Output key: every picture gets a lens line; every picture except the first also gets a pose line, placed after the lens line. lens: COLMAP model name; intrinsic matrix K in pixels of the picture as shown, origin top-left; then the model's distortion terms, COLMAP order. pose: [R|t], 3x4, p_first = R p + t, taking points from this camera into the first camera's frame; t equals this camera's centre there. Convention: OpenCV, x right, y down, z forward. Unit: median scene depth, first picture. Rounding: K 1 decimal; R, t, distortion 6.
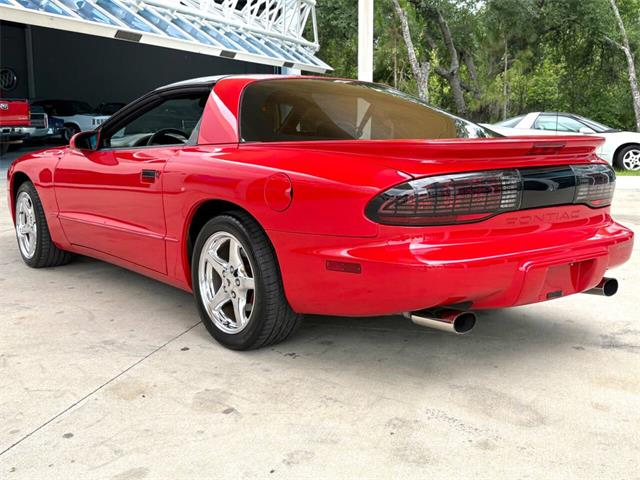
lens RADIAL K [[809.0, 0, 320.0], [0, 809.0, 240.0], [0, 0, 1]] dist [0.150109, -0.362091]
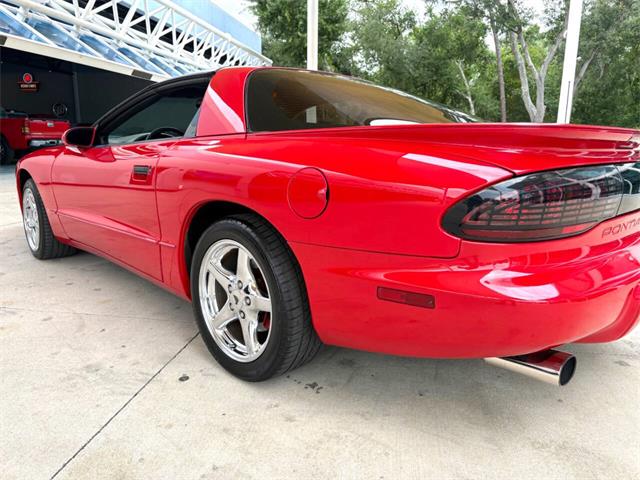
lens RADIAL K [[495.6, 0, 320.0], [0, 495.6, 240.0], [0, 0, 1]] dist [0.015093, 0.002998]
pose [[0.994992, -0.003481, 0.099890, -0.075638], [-0.001064, 0.998967, 0.045419, -0.031595], [-0.099945, -0.045298, 0.993961, 0.474841]]
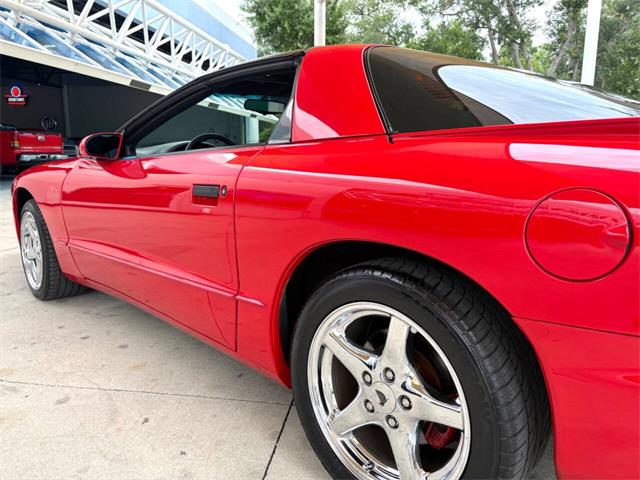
lens RADIAL K [[495.6, 0, 320.0], [0, 495.6, 240.0], [0, 0, 1]] dist [0.015093, 0.002998]
pose [[0.992552, -0.008727, 0.121507, -0.185037], [0.006528, 0.999808, 0.018486, -0.054314], [-0.121645, -0.017555, 0.992418, 0.670510]]
